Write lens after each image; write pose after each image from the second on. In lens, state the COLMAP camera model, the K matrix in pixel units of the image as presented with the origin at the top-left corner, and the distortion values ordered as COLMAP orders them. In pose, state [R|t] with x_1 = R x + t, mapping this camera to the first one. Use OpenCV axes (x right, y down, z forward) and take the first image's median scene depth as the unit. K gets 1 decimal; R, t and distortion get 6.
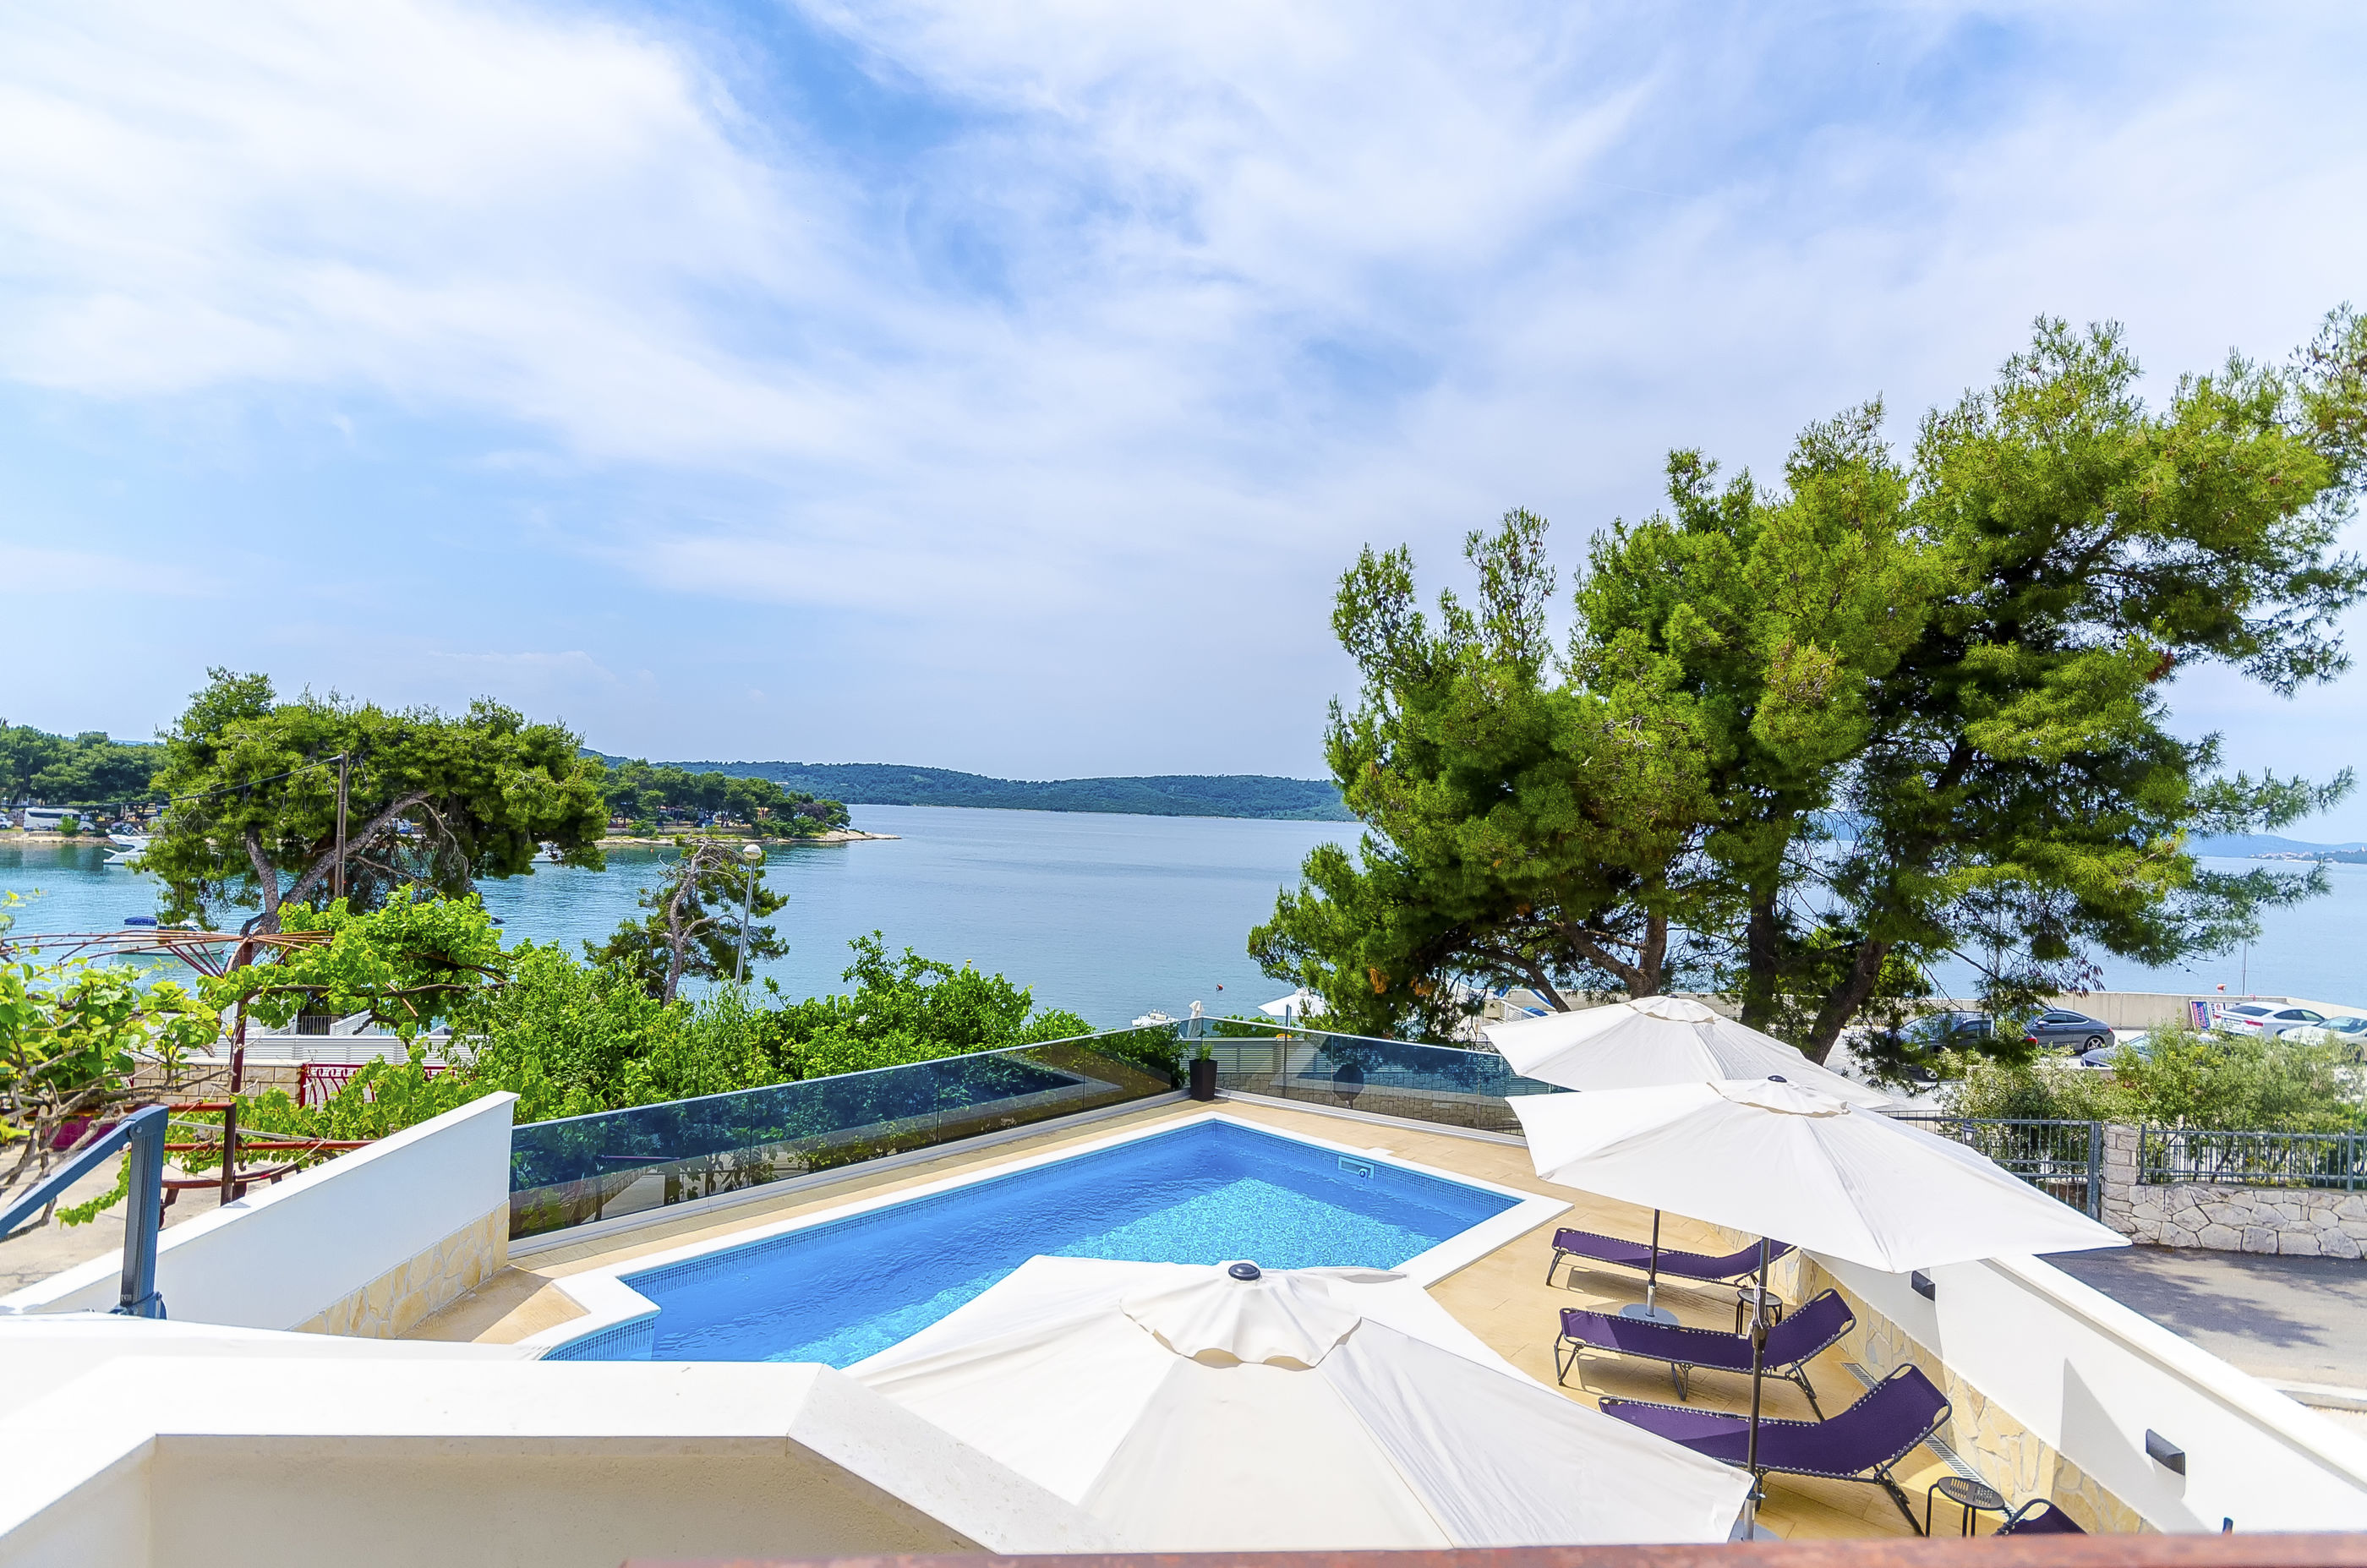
lens RADIAL K [[1188.7, 0, 1187.2], [0, 1188.7, 815.4], [0, 0, 1]] dist [0.000207, -0.000071]
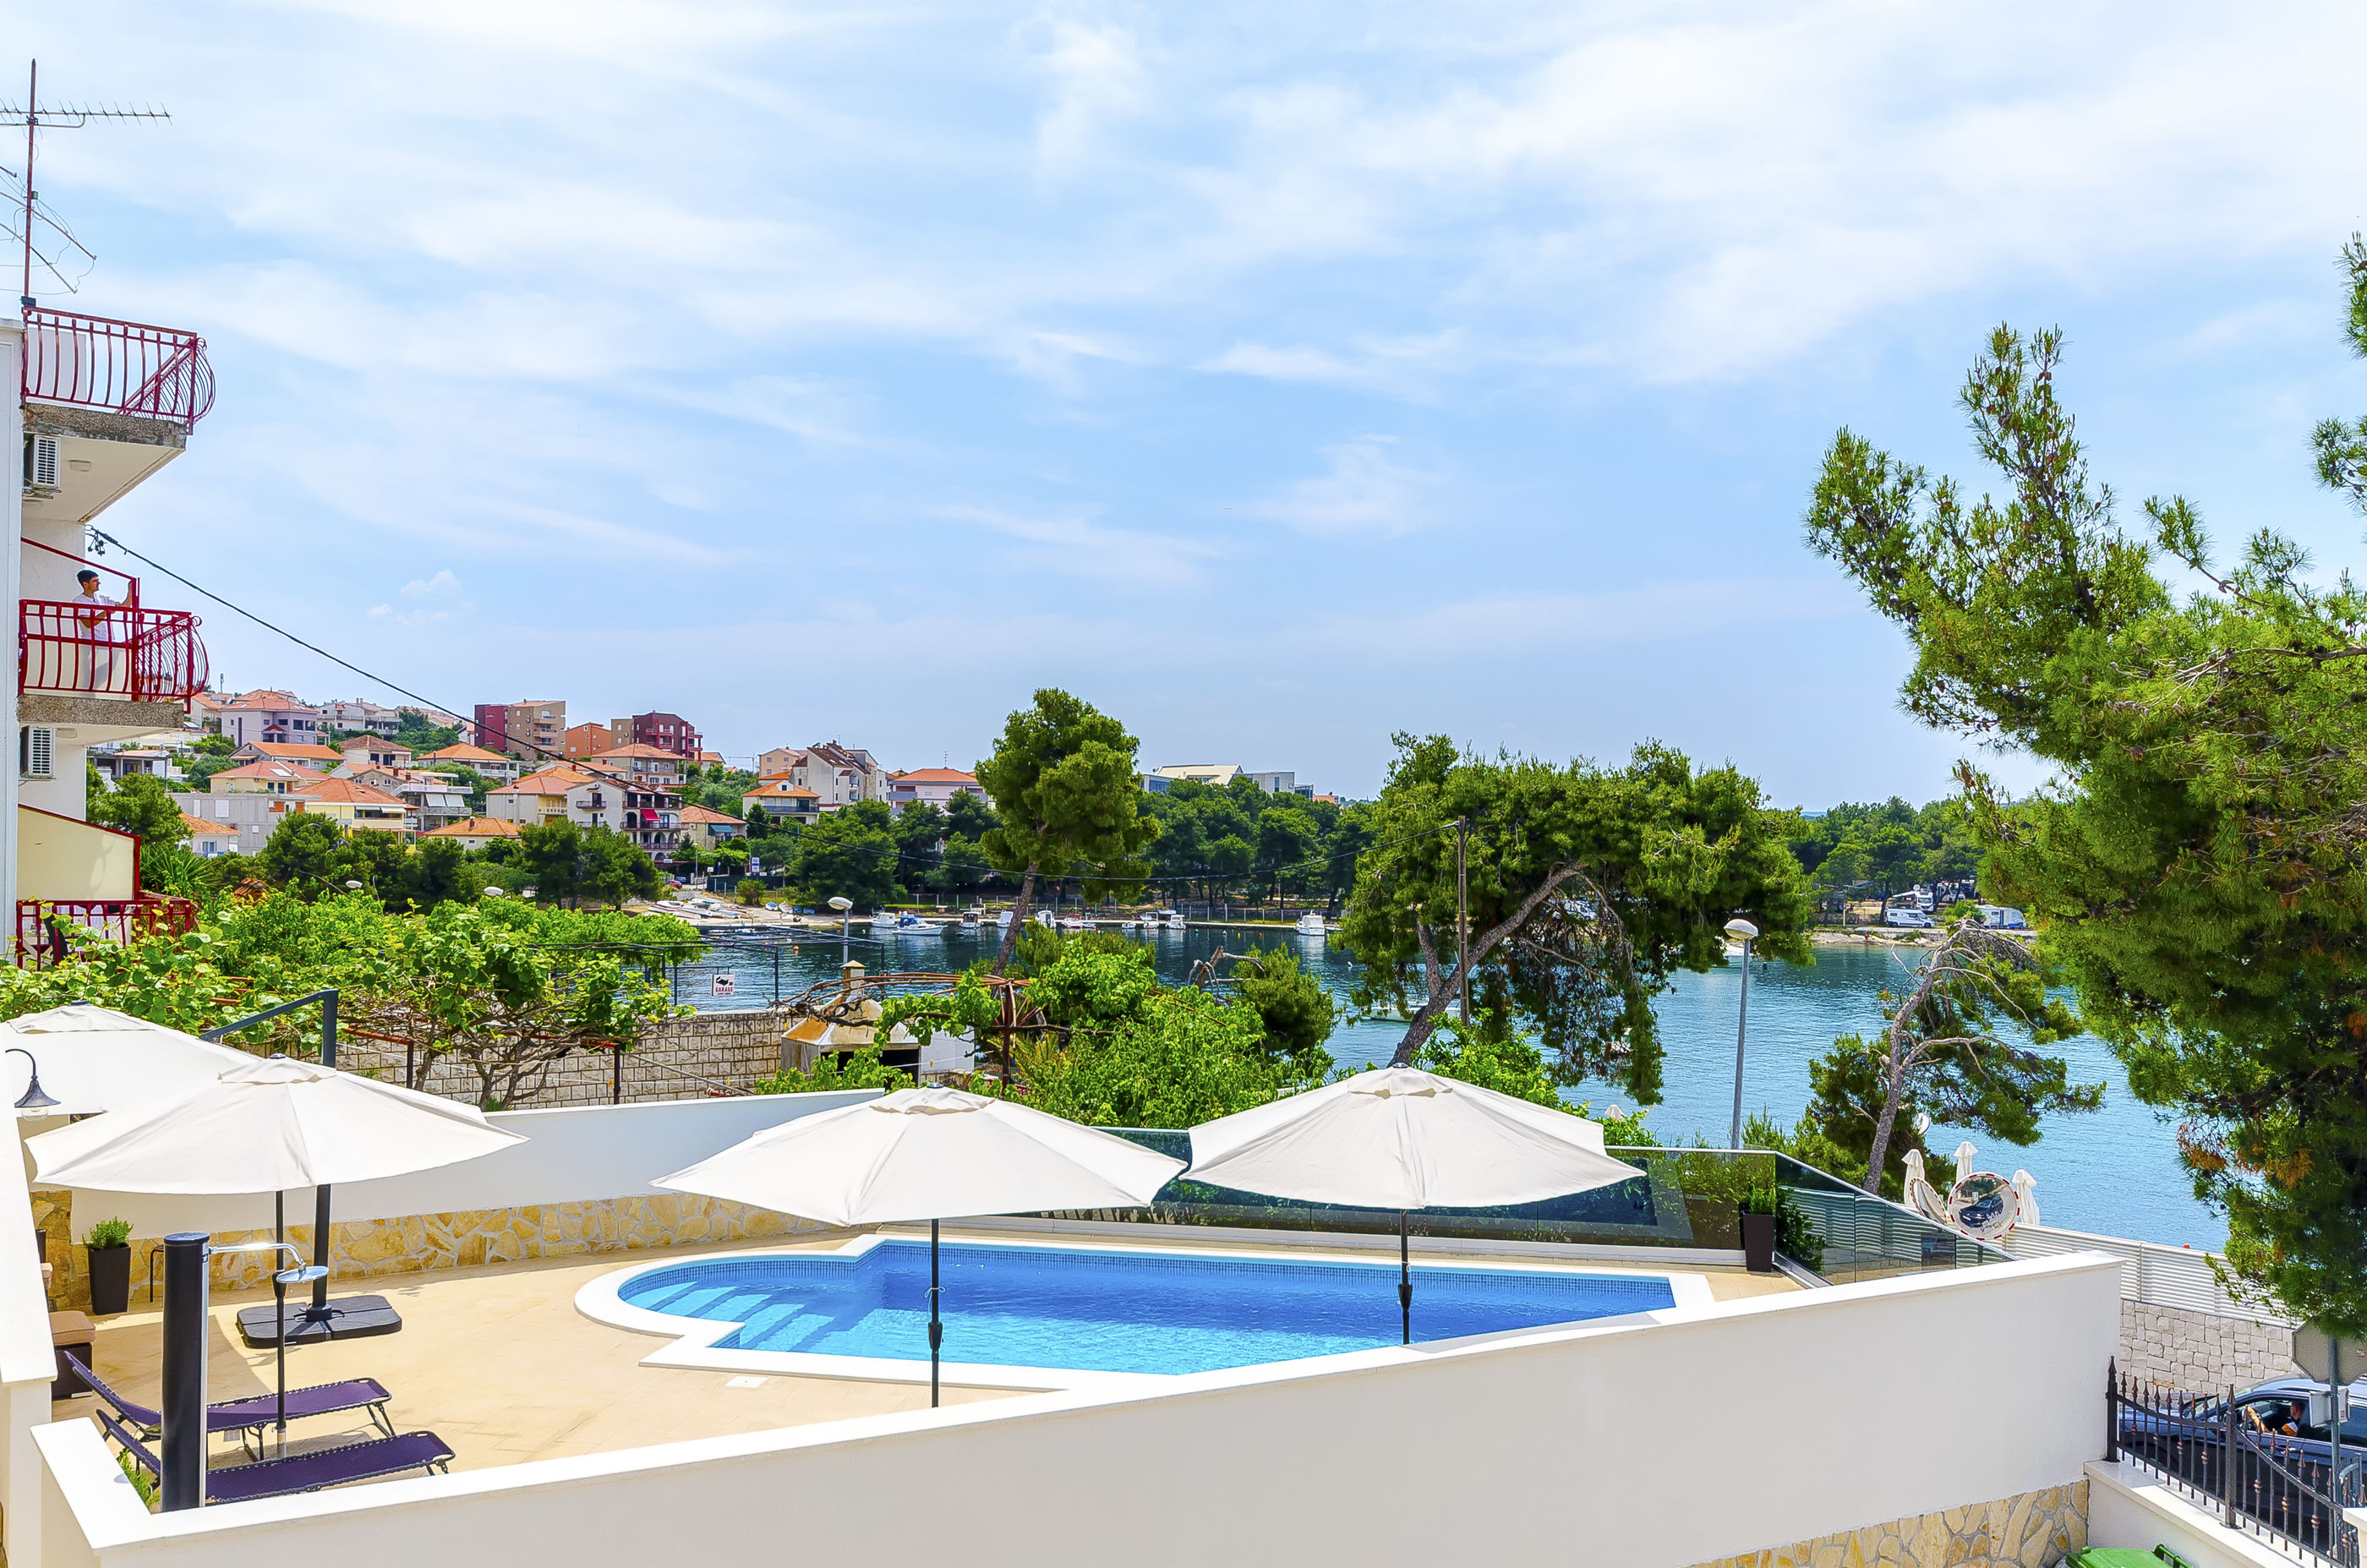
lens RADIAL K [[1967.9, 0, 1183.0], [0, 1967.9, 866.1], [0, 0, 1]] dist [0.016432, -0.006423]
pose [[0.522096, -0.019953, -0.852654, 0.371106], [0.004194, 0.999774, -0.020828, 0.010711], [0.852877, 0.007299, 0.522061, 0.051488]]
